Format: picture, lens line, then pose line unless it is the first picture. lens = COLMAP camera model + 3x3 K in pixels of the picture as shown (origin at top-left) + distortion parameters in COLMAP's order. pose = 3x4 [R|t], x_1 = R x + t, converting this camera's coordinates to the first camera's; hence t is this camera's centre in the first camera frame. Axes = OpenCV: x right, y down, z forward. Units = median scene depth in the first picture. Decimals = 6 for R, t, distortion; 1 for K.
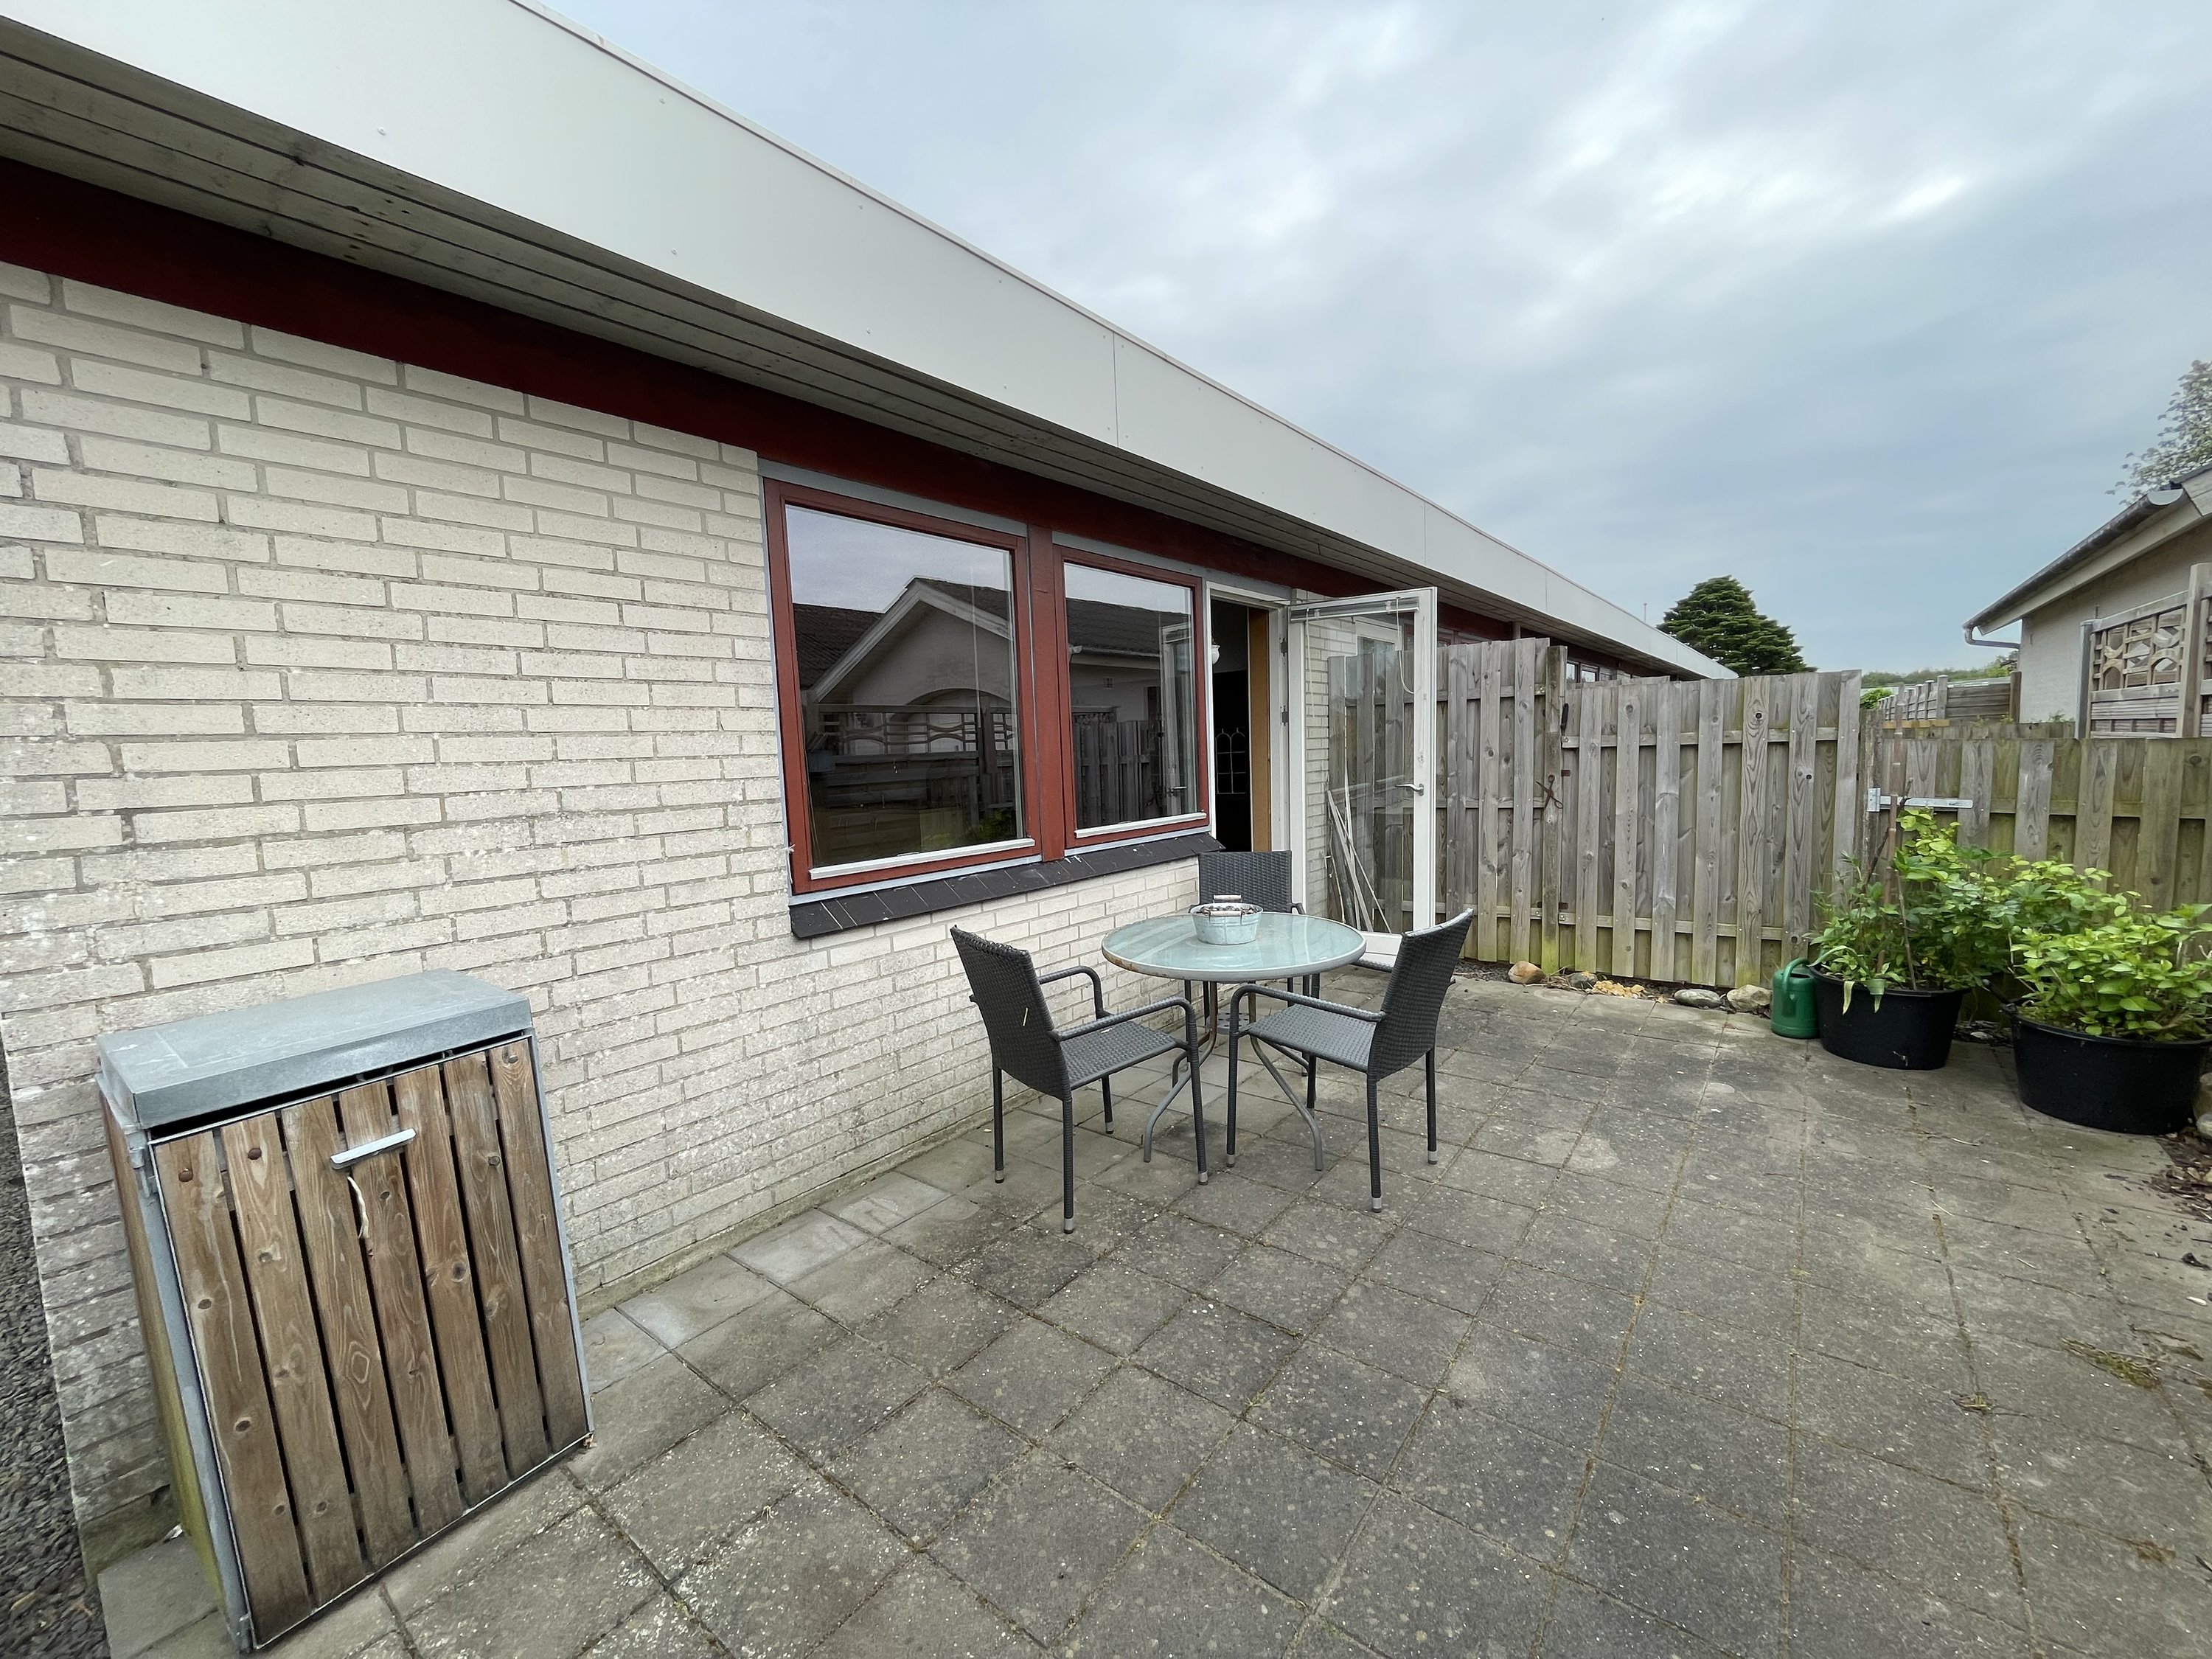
lens RADIAL K [[900.4, 0, 1106.1], [0, 900.4, 831.2], [0, 0, 1]] dist [-0.001552, 0.000224]
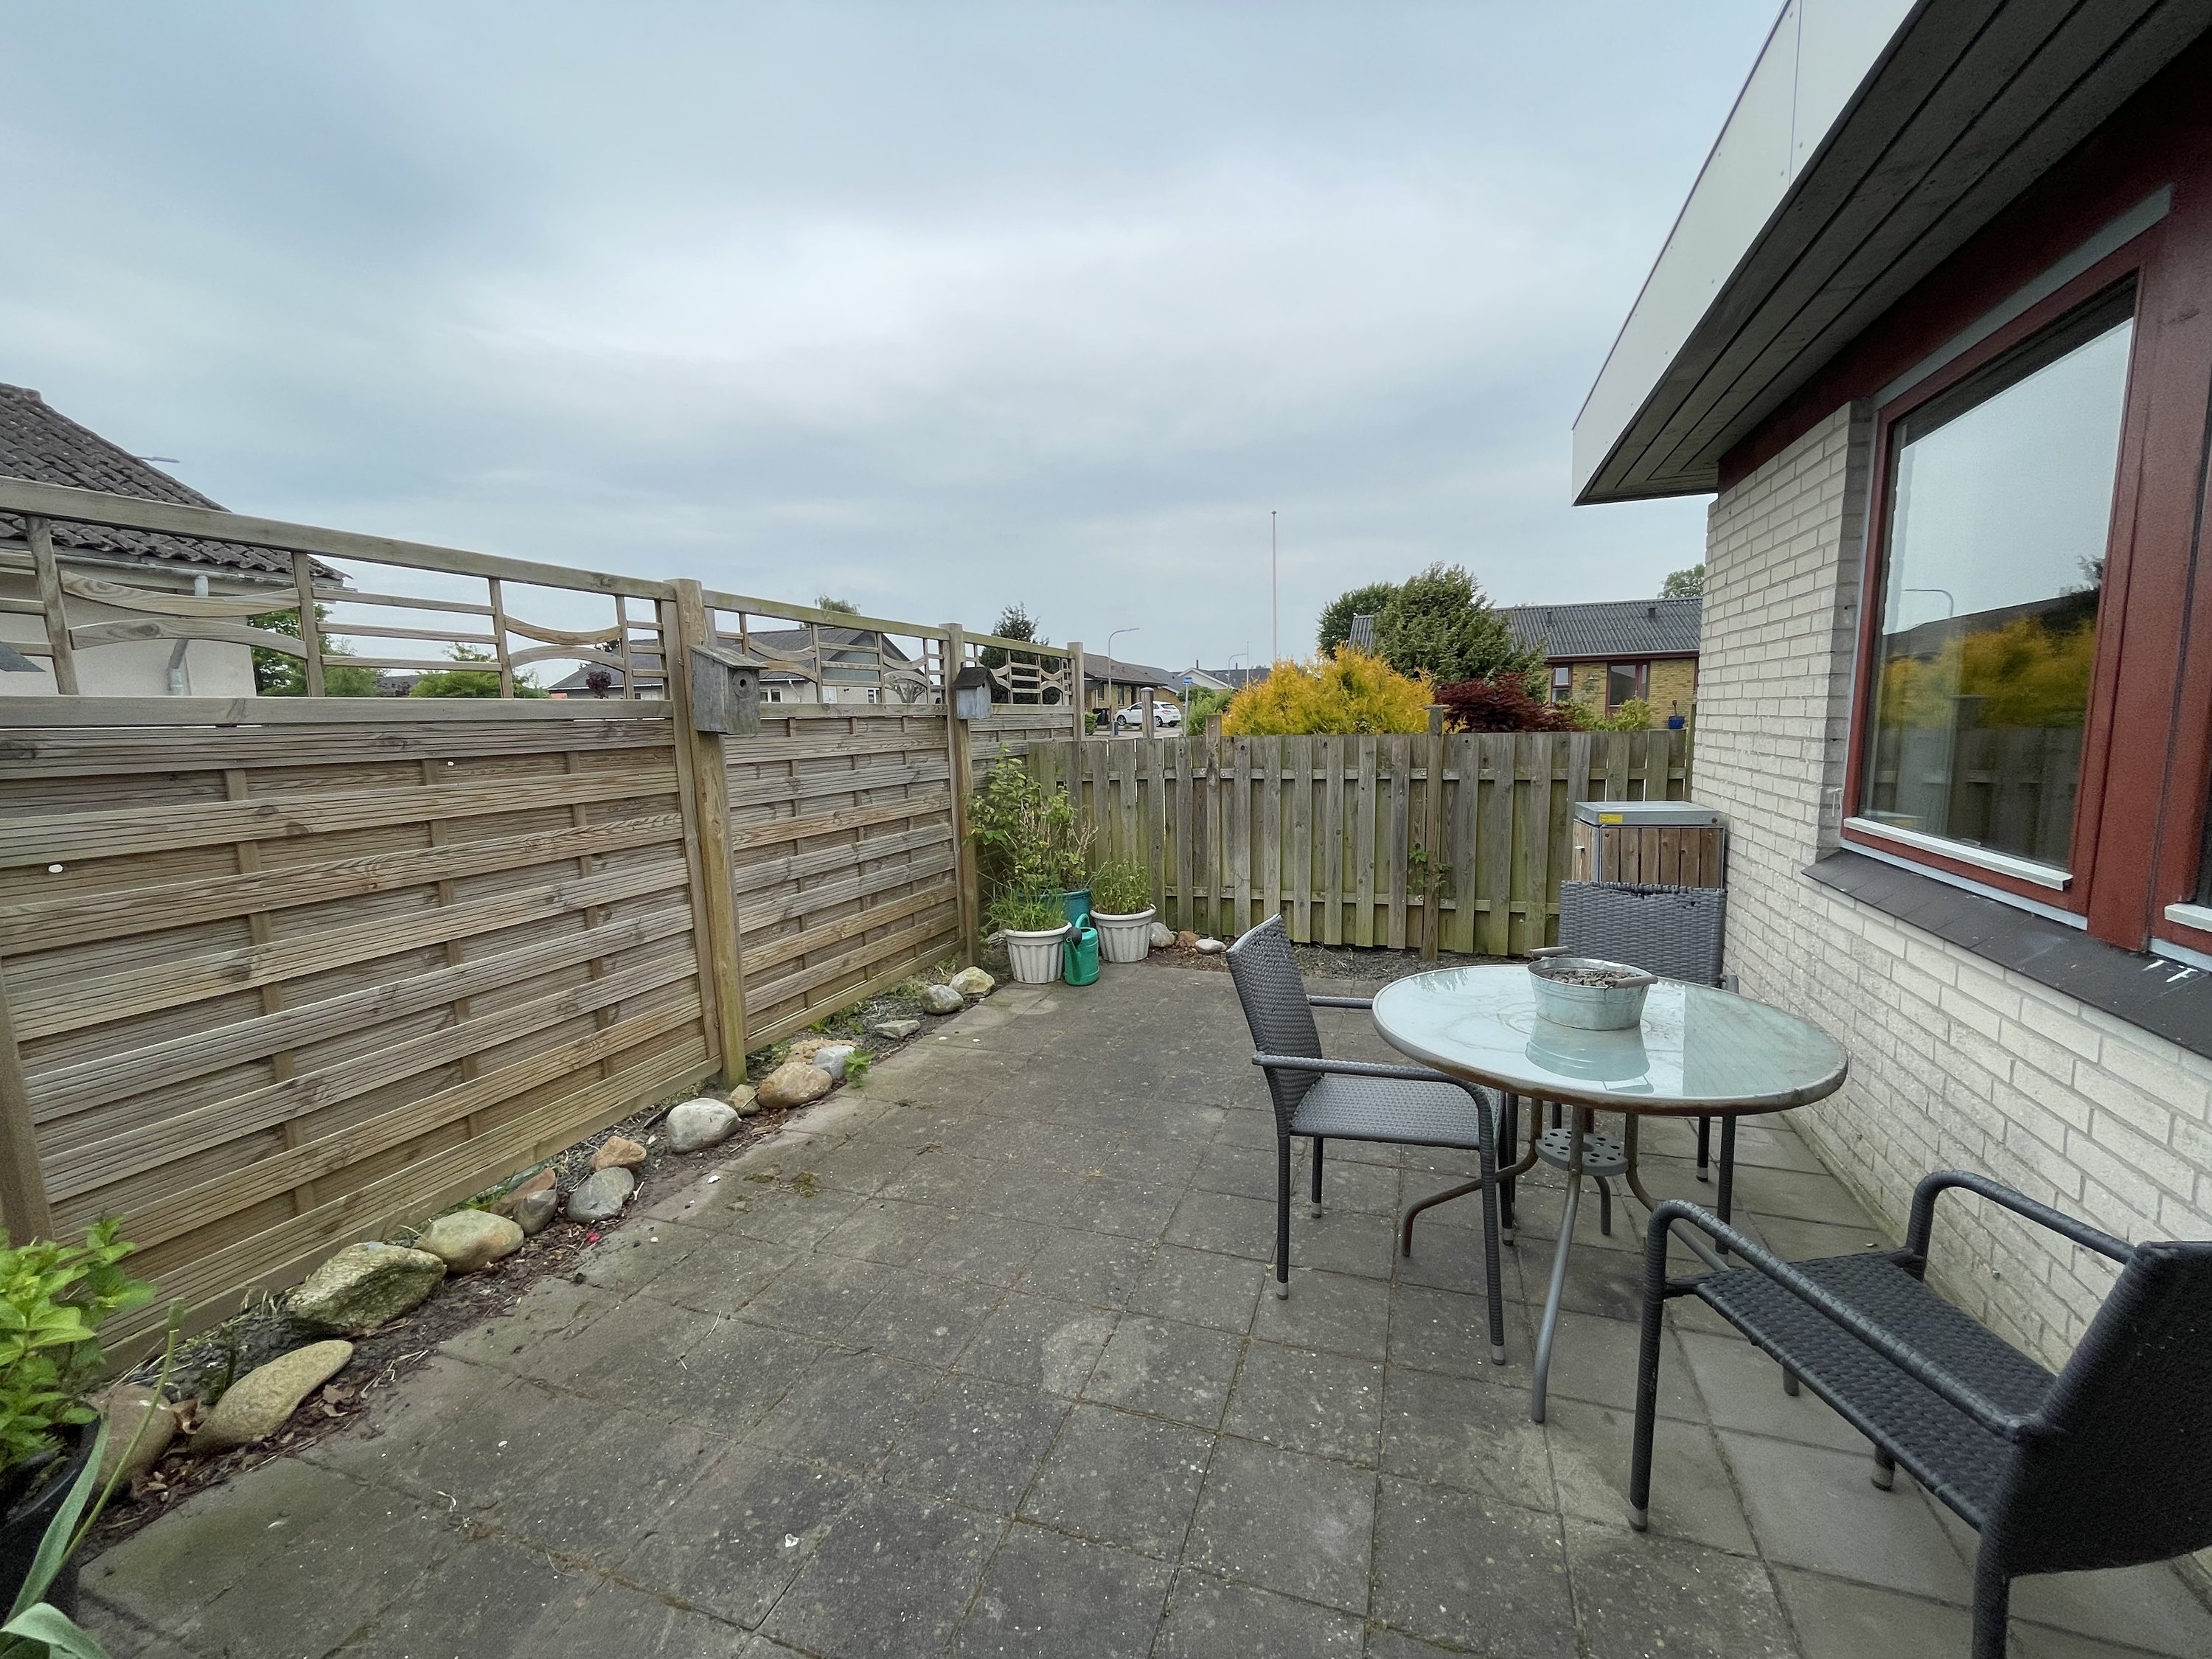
lens RADIAL K [[900.4, 0, 1106.1], [0, 900.4, 831.2], [0, 0, 1]] dist [-0.001552, 0.000224]
pose [[-0.946434, 0.103273, -0.305938, 0.751827], [0.035343, 0.974914, 0.219758, -0.190528], [0.320958, 0.197174, -0.926341, 1.711427]]
